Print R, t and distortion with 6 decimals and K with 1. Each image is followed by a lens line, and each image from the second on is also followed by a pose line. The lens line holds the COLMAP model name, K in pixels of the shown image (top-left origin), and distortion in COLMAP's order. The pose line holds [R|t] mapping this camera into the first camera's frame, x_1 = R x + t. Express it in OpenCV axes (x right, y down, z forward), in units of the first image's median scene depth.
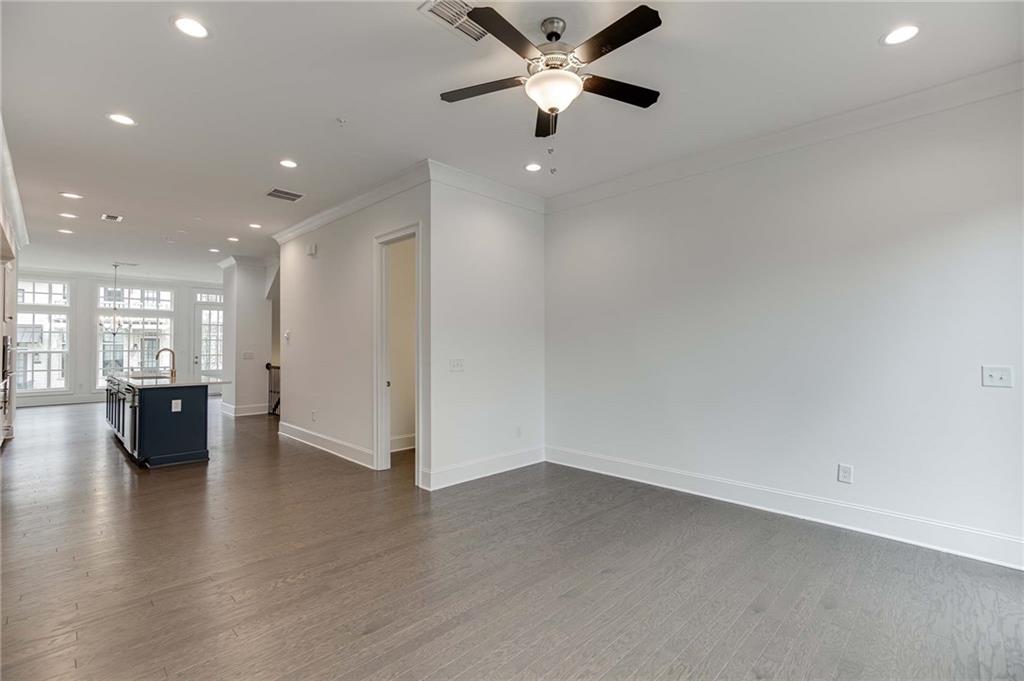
lens RADIAL K [[462.1, 0, 522.8], [0, 462.1, 337.7], [0, 0, 1]] dist [-0.015262, 0.003345]
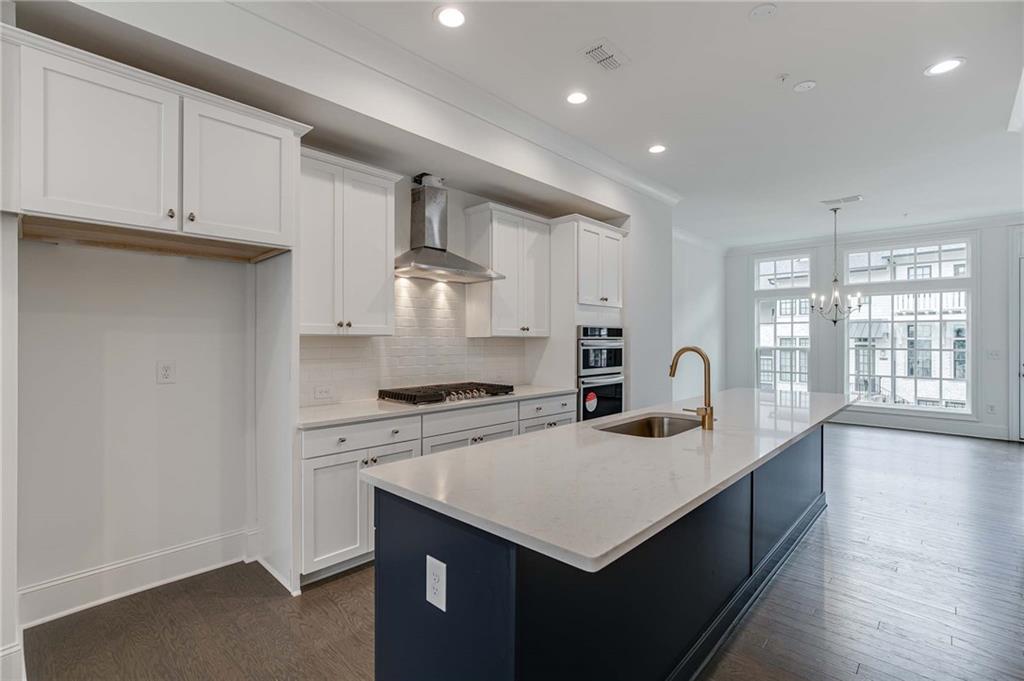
lens RADIAL K [[471.1, 0, 519.5], [0, 471.1, 340.1], [0, 0, 1]] dist [-0.016948, 0.007704]
pose [[0.014811, -0.002031, -0.999888, -0.268695], [0.014982, 0.999886, -0.001809, 0.010820], [0.999778, -0.014954, 0.014839, 0.556177]]
